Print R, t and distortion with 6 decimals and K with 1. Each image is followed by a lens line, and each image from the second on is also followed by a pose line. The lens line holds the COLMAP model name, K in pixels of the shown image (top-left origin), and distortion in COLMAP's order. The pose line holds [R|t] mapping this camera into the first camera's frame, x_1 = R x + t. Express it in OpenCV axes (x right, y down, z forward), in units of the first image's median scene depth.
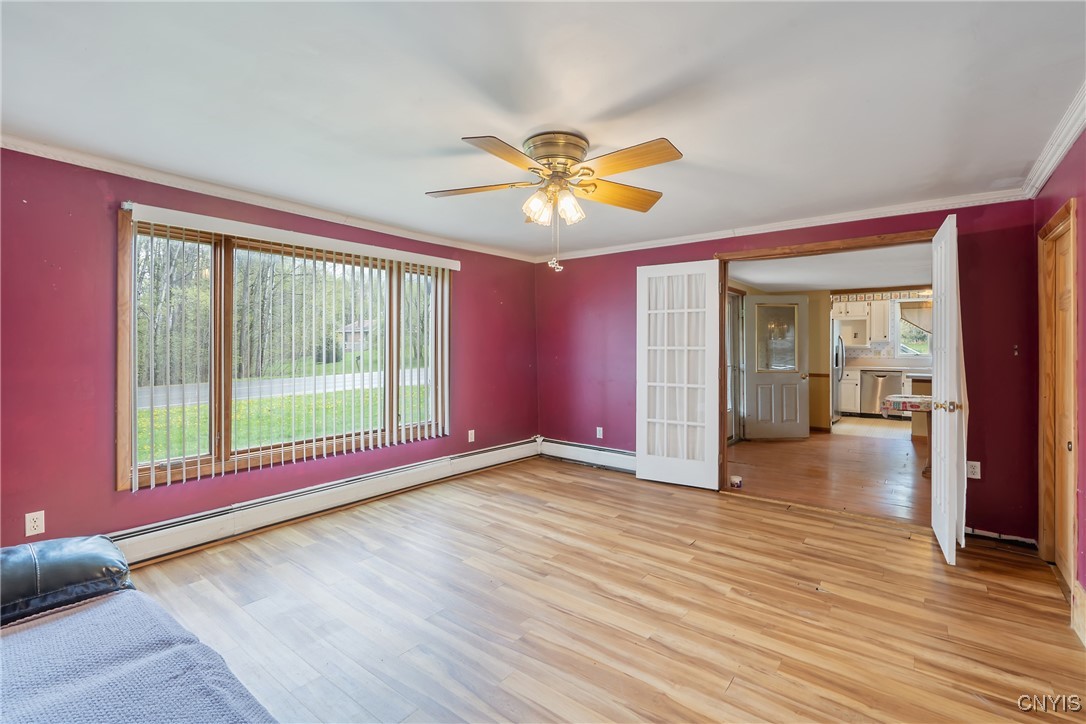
lens RADIAL K [[495.3, 0, 535.7], [0, 495.3, 345.6], [0, 0, 1]] dist [-0.005993, 0.001991]
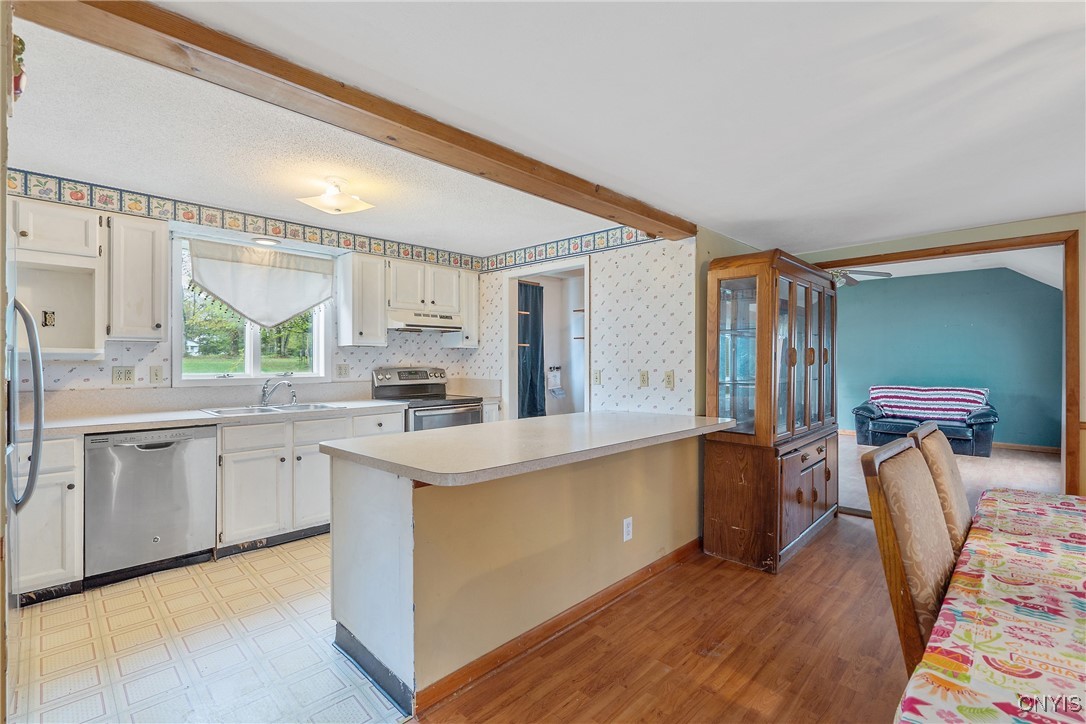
lens RADIAL K [[495.3, 0, 538.6], [0, 495.3, 362.0], [0, 0, 1]] dist [-0.005993, 0.001991]
pose [[0.110087, -0.002783, 0.993918, 1.102991], [0.001392, 0.999996, 0.002646, 0.017057], [-0.993921, 0.001093, 0.110090, 1.948953]]
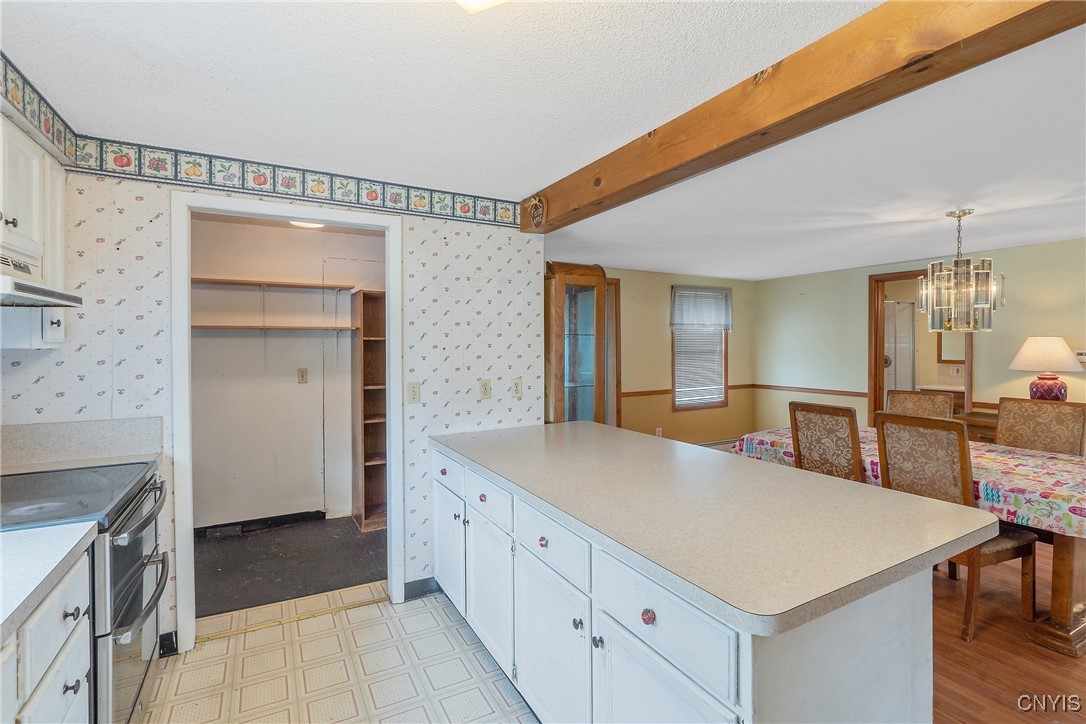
lens RADIAL K [[495.3, 0, 562.1], [0, 495.3, 350.8], [0, 0, 1]] dist [-0.005993, 0.001991]
pose [[-0.922688, -0.000469, 0.385547, 1.762132], [0.003775, 0.999940, 0.010250, -0.022680], [-0.385529, 0.010912, -0.922631, 2.635774]]
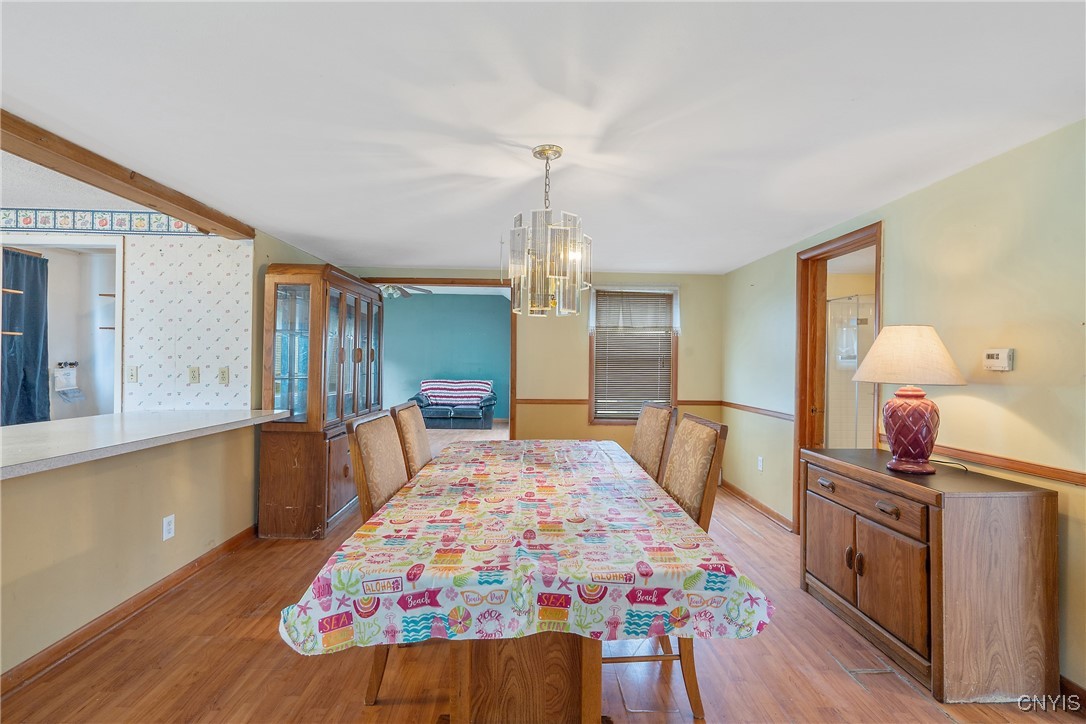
lens RADIAL K [[495.3, 0, 538.8], [0, 495.3, 362.3], [0, 0, 1]] dist [-0.005993, 0.001991]
pose [[-0.634122, -0.010563, 0.773161, 0.923922], [-0.013278, 0.999908, 0.002770, 0.017112], [-0.773119, -0.008509, -0.634204, 1.938600]]
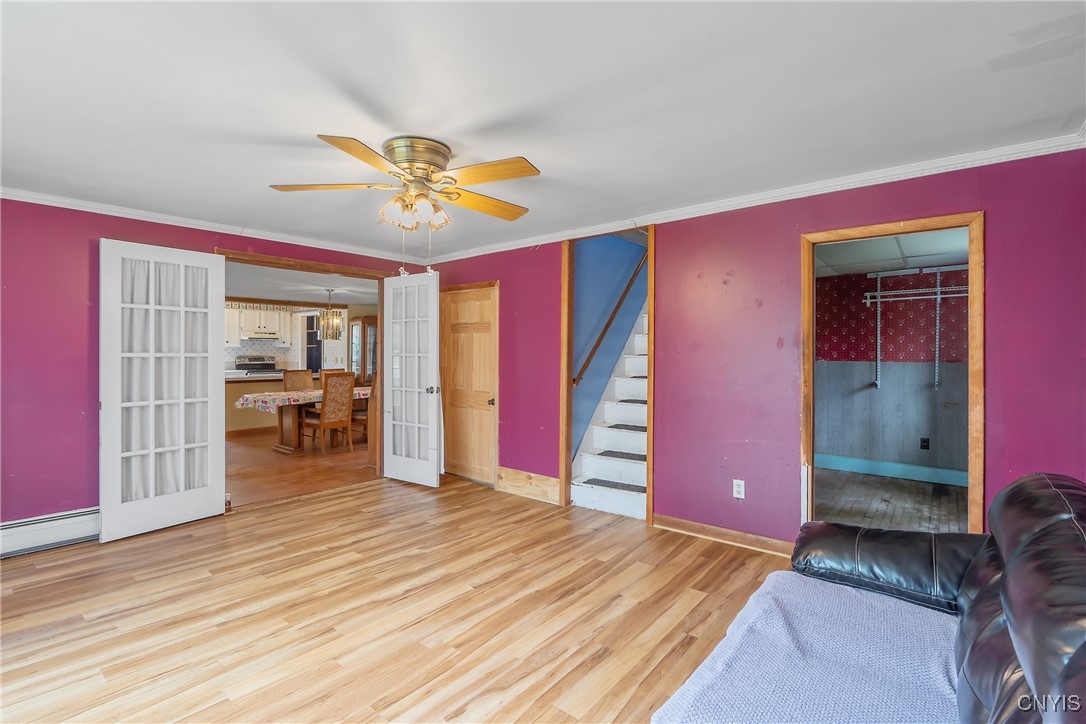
lens RADIAL K [[495.3, 0, 544.3], [0, 495.3, 354.9], [0, 0, 1]] dist [-0.005993, 0.001991]
pose [[0.035139, -0.009131, 0.999341, -0.642121], [-0.001964, 0.999956, 0.009205, -0.005024], [-0.999380, -0.002286, 0.035120, 0.497458]]
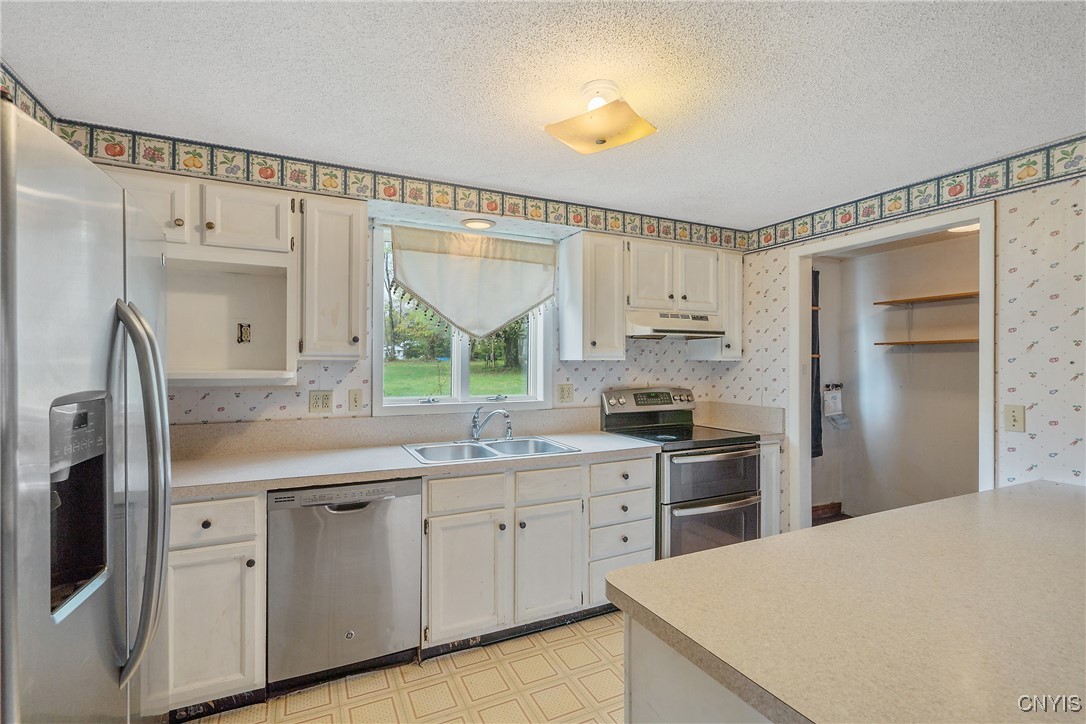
lens RADIAL K [[495.3, 0, 531.5], [0, 495.3, 362.1], [0, 0, 1]] dist [-0.005993, 0.001991]
pose [[0.443998, 0.000431, 0.896028, 1.436895], [-0.000503, 1.000000, -0.000232, -0.018295], [-0.896028, -0.000348, 0.443998, 2.232683]]
